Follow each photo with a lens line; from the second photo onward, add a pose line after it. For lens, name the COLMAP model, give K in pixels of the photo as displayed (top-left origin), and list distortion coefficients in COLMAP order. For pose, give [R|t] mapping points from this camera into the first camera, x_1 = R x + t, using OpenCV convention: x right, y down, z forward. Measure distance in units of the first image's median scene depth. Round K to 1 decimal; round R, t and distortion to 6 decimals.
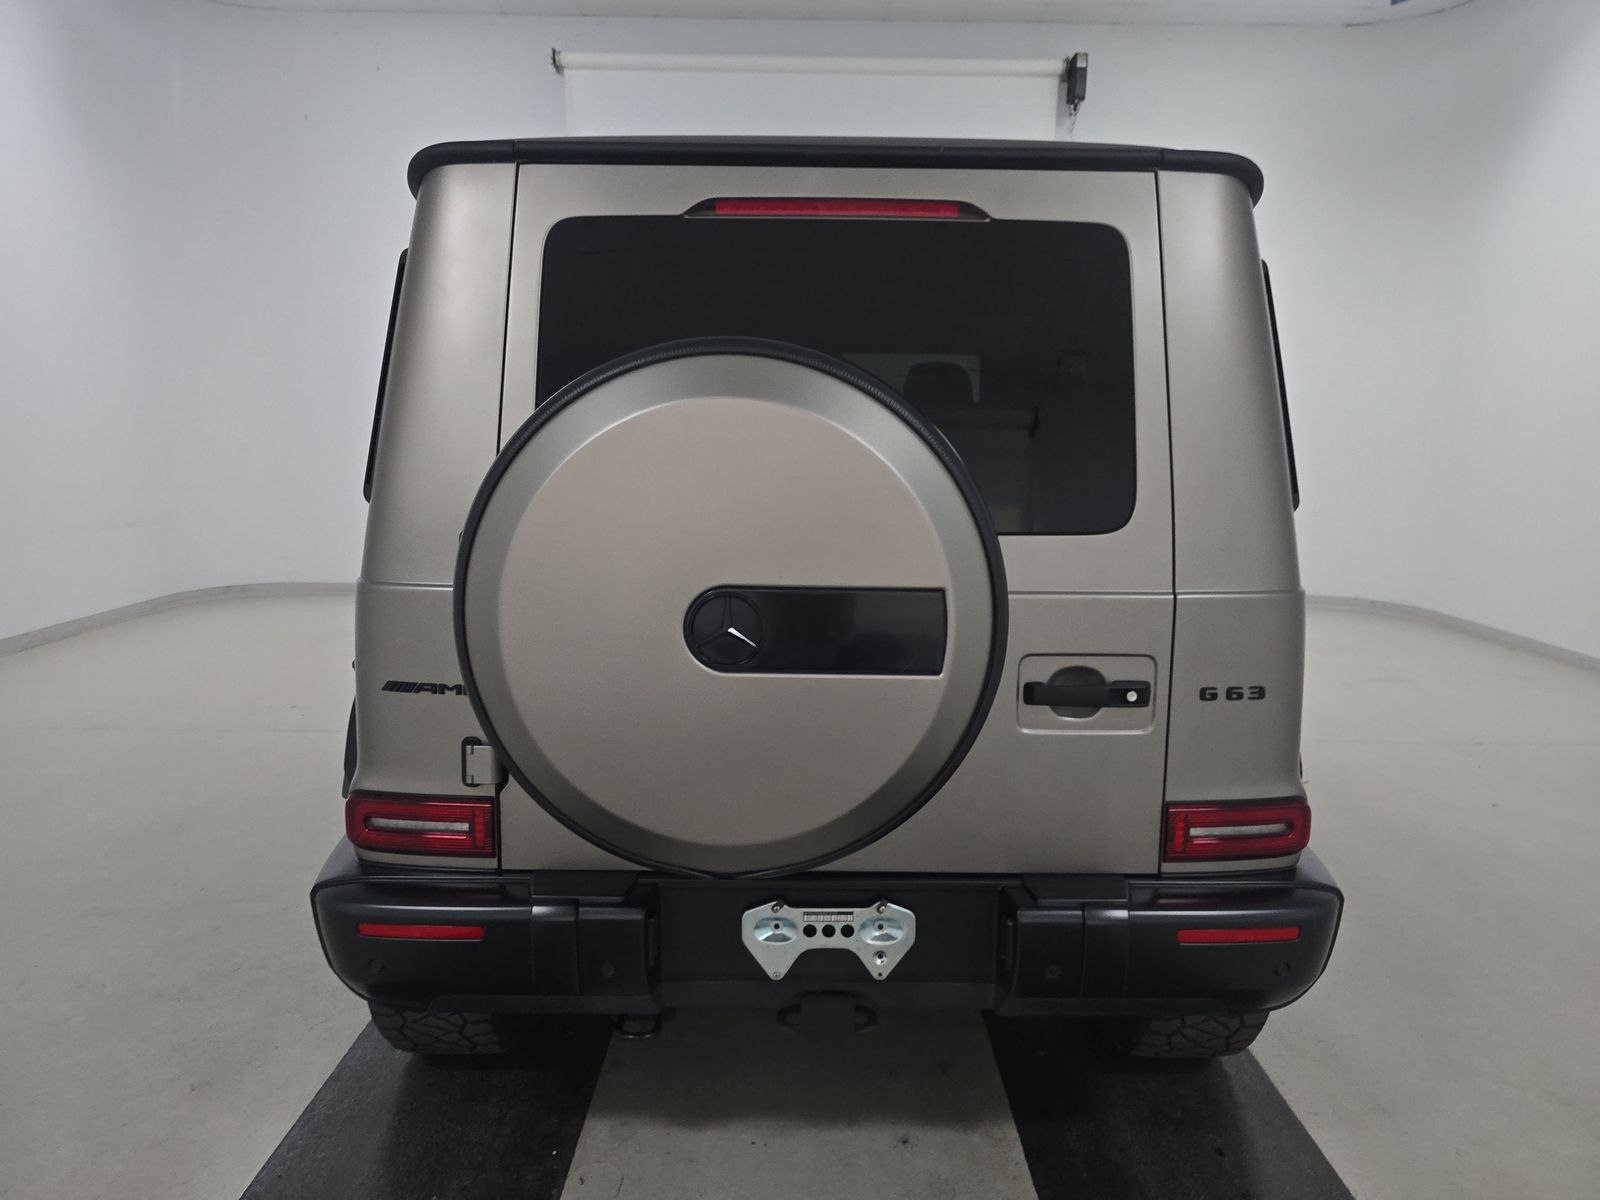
lens RADIAL K [[1095.2, 0, 804.8], [0, 1095.2, 562.1], [0, 0, 1]] dist [0.051001, -0.048817]
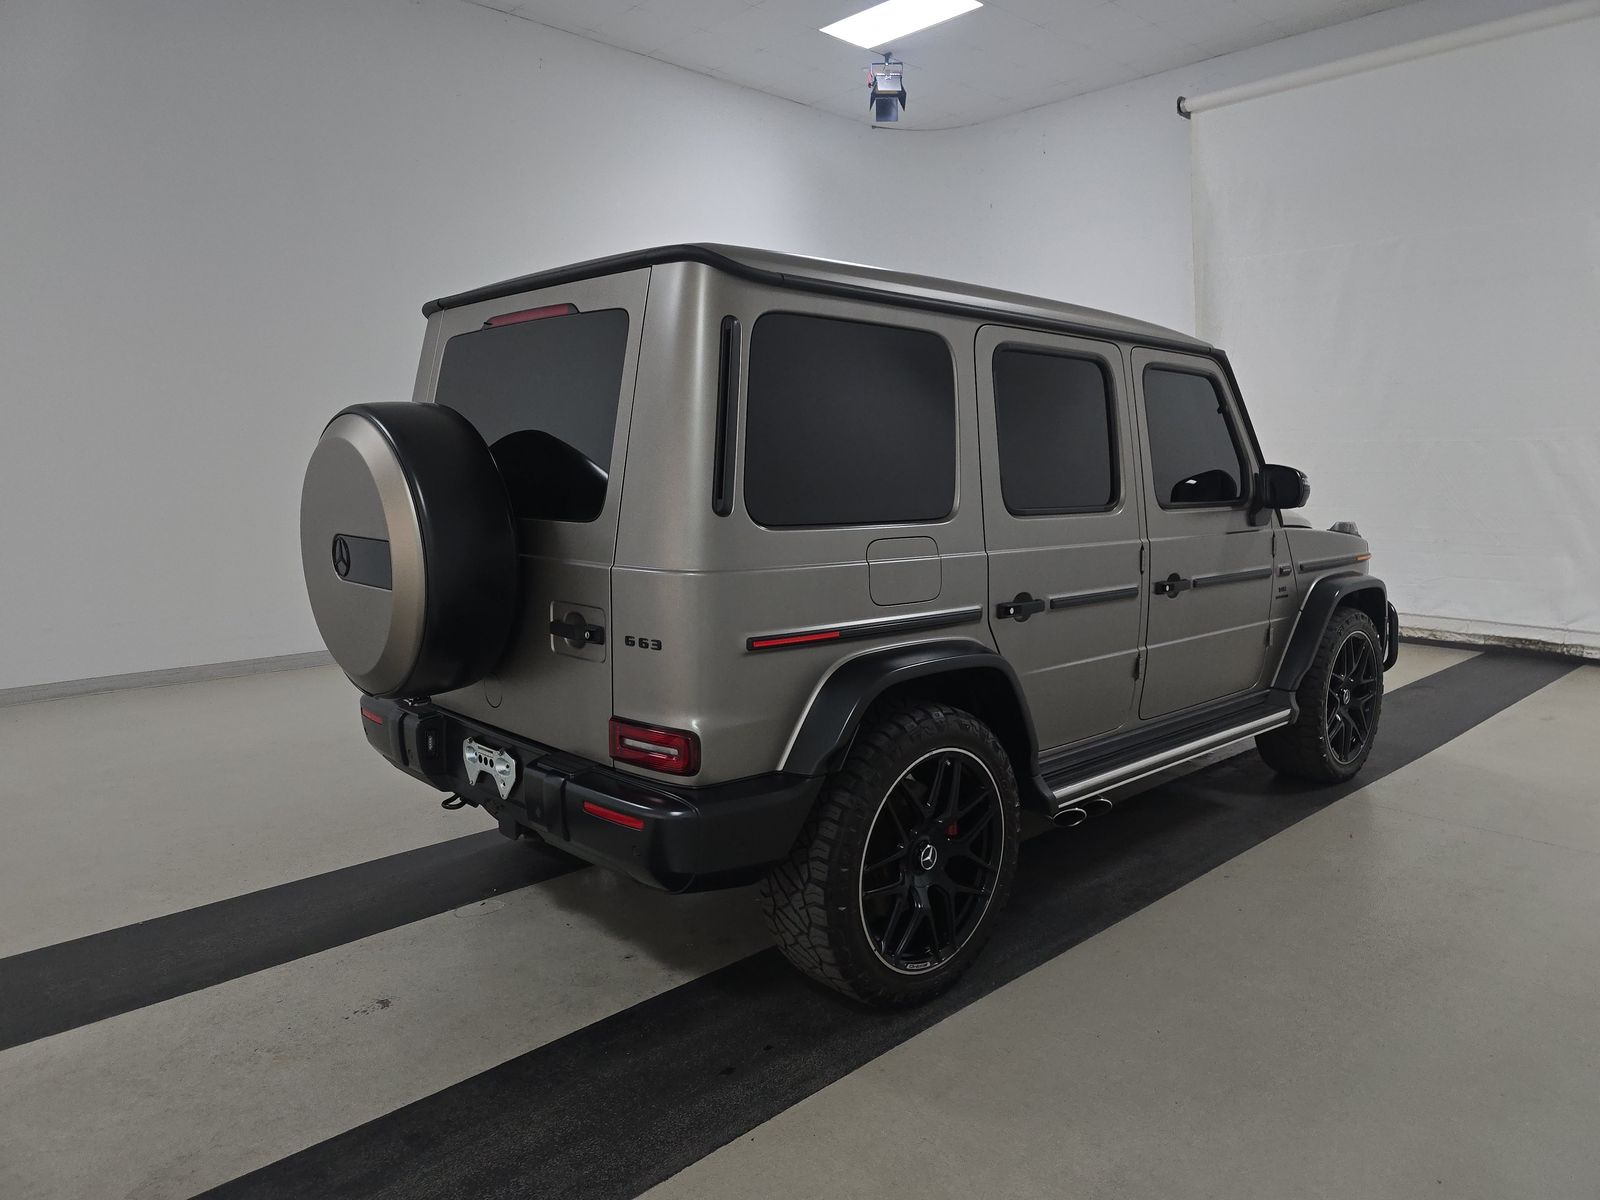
lens RADIAL K [[1095.2, 0, 804.8], [0, 1095.2, 562.1], [0, 0, 1]] dist [0.051001, -0.048817]
pose [[0.678869, 0.058431, -0.731931, 1.498953], [-0.080471, 0.996745, 0.004935, -0.002893], [0.729837, 0.055549, 0.681361, 0.218924]]
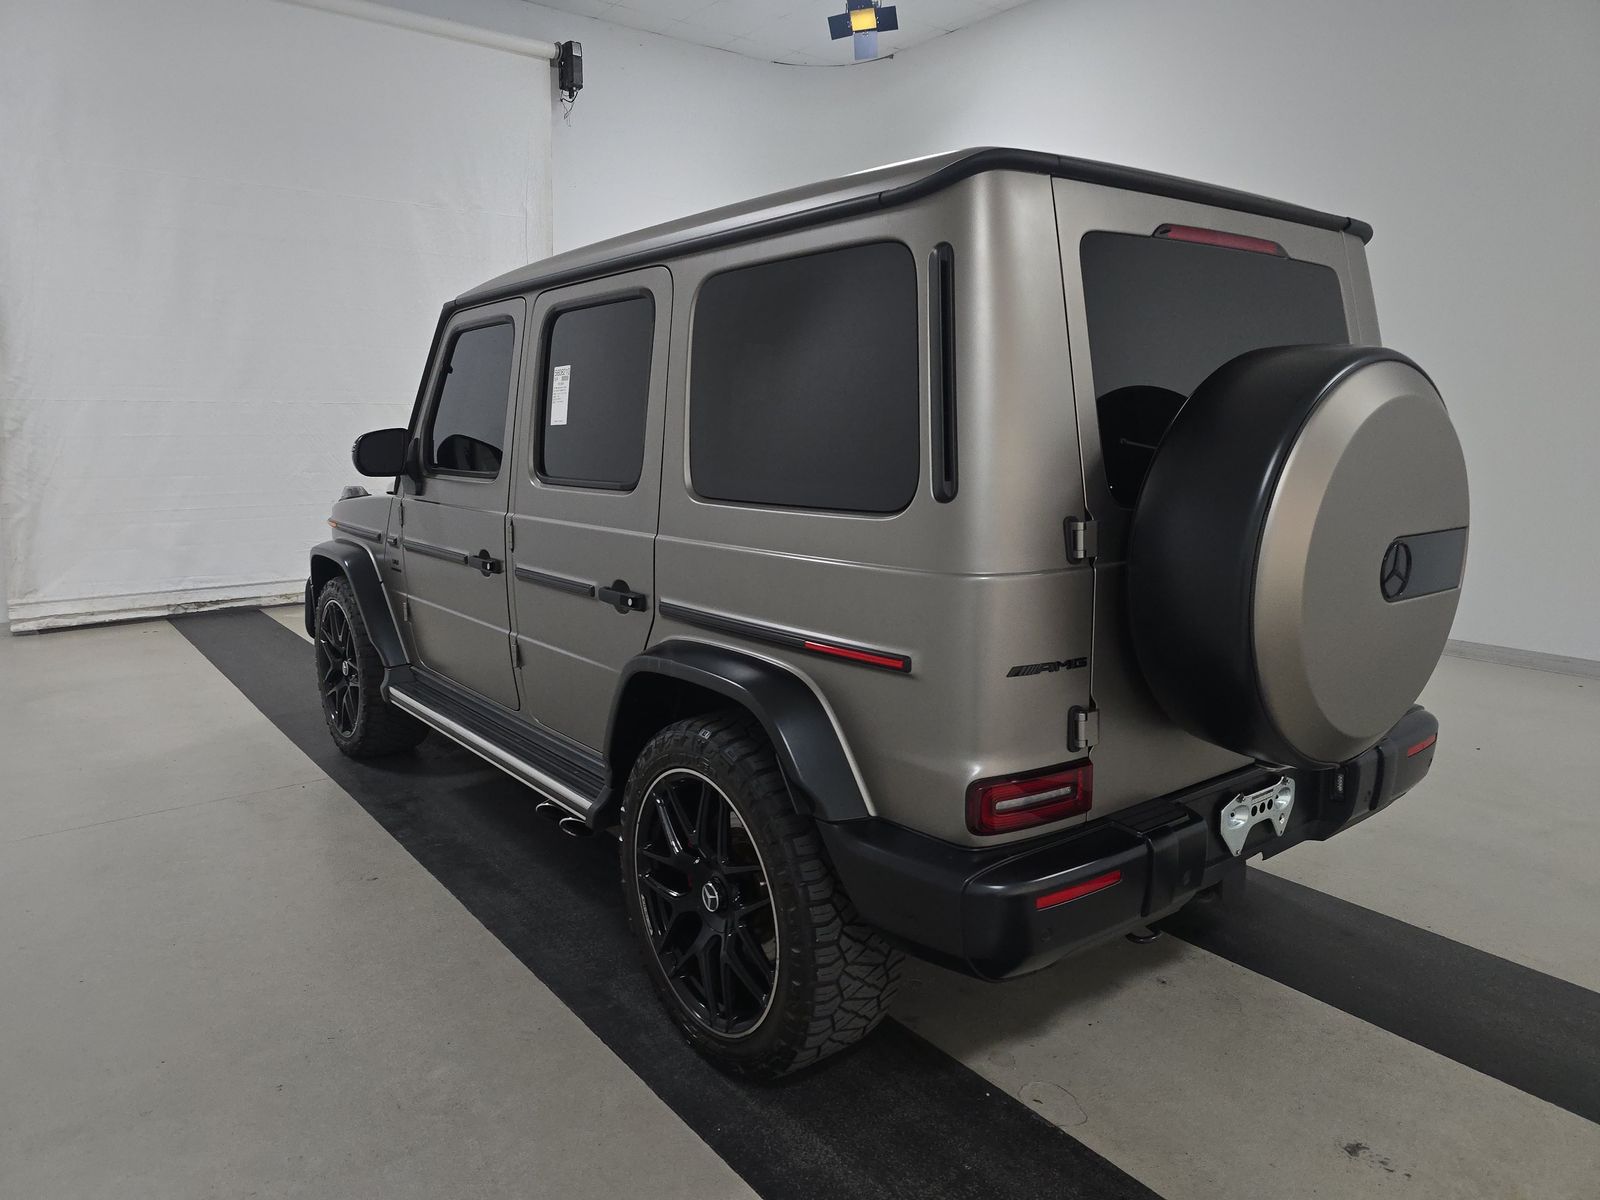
lens RADIAL K [[1095.2, 0, 804.8], [0, 1095.2, 562.1], [0, 0, 1]] dist [0.051001, -0.048817]
pose [[0.790888, -0.098412, 0.603997, -1.140645], [0.086354, 0.995056, 0.049056, -0.058437], [-0.605838, 0.013360, 0.795476, 0.291372]]
